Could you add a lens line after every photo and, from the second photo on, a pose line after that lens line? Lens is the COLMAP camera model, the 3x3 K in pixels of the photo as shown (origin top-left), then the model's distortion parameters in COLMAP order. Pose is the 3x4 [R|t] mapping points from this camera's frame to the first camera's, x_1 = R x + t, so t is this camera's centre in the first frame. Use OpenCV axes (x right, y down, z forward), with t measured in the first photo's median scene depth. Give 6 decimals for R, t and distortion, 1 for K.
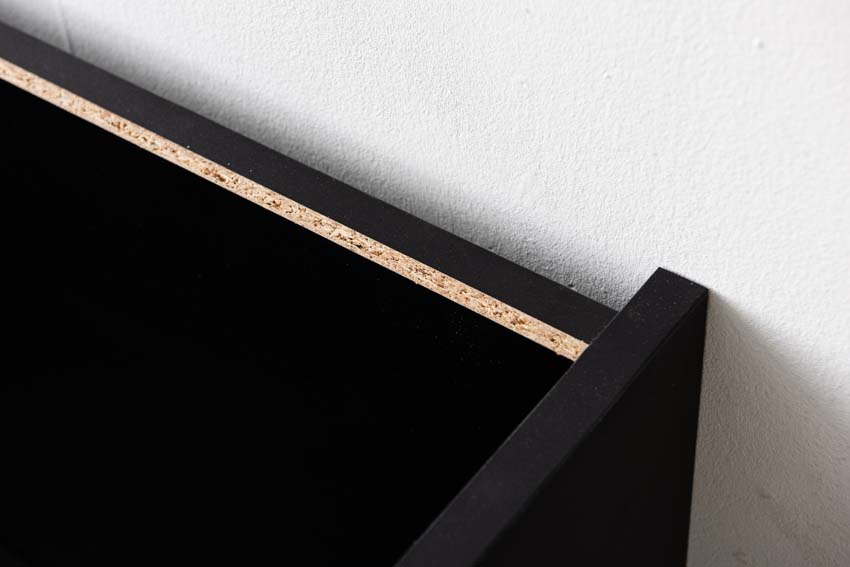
lens RADIAL K [[1646.4, 0, 425.0], [0, 1646.4, 283.5], [0, 0, 1]] dist [-0.025341, -0.015063]
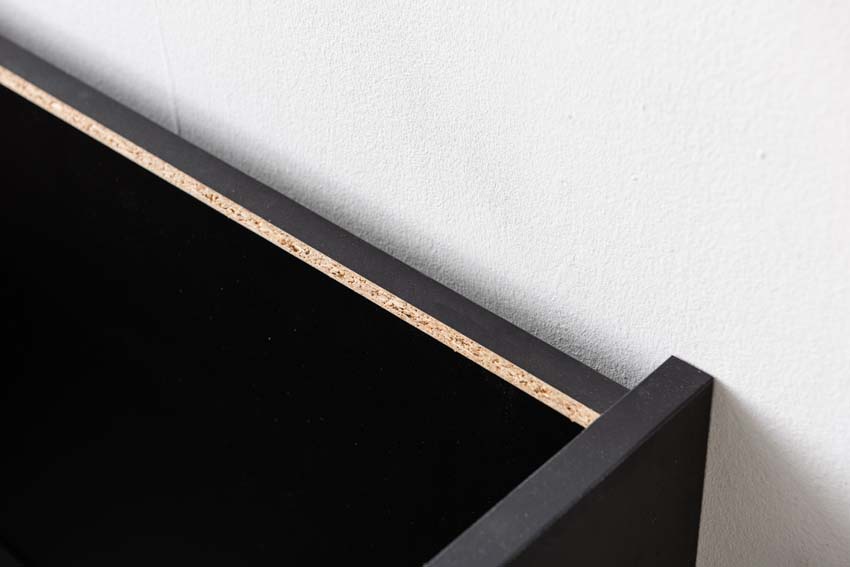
lens RADIAL K [[1646.4, 0, 425.0], [0, 1646.4, 283.5], [0, 0, 1]] dist [-0.025341, -0.015063]
pose [[0.993920, 0.088009, -0.066165, 0.043640], [-0.094049, 0.991071, -0.094516, 0.060924], [0.057256, 0.100164, 0.993322, -0.120198]]
